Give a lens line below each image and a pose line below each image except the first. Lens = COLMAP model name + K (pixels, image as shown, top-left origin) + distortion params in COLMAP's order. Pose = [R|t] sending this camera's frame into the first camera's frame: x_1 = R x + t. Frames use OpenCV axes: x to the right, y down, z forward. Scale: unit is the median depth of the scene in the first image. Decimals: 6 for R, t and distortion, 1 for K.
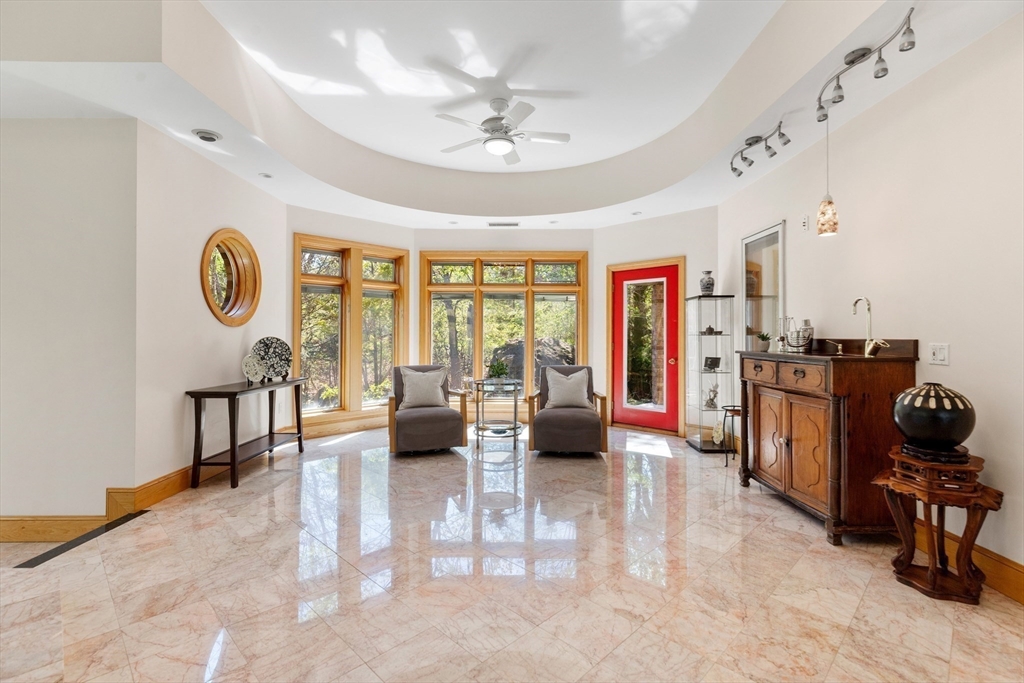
lens RADIAL K [[468.4, 0, 509.7], [0, 468.4, 339.2], [0, 0, 1]] dist [0.002363, -0.000460]
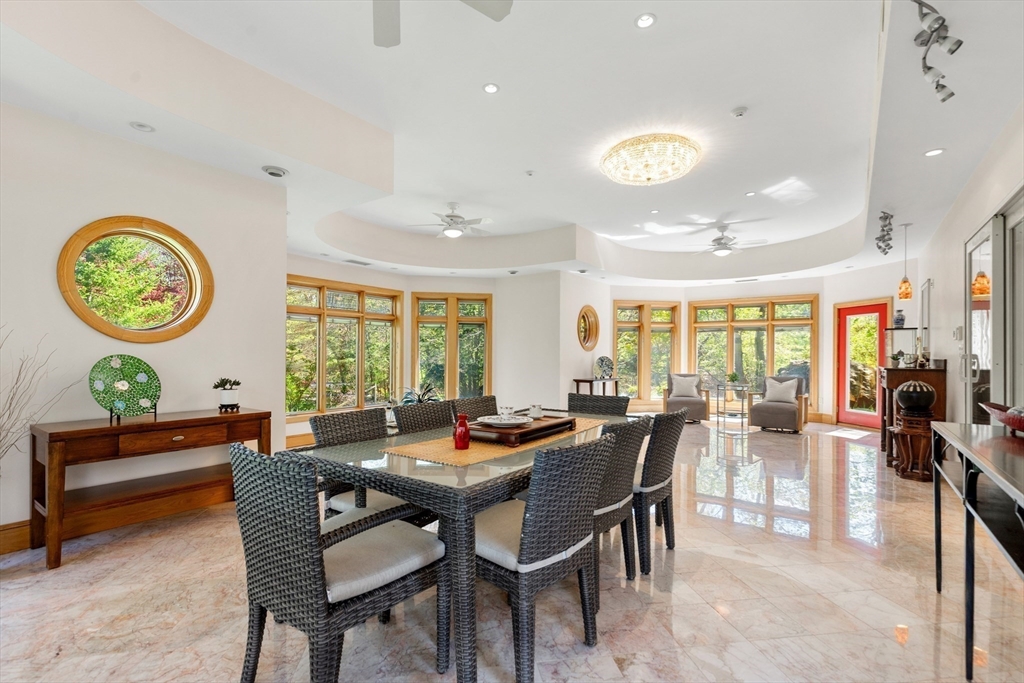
lens RADIAL K [[468.4, 0, 509.9], [0, 468.4, 350.4], [0, 0, 1]] dist [0.002363, -0.000460]
pose [[0.812647, -0.001754, -0.582754, 0.295550], [-0.010767, 0.999780, -0.018024, 0.009816], [0.582657, 0.020922, 0.812449, -0.768210]]
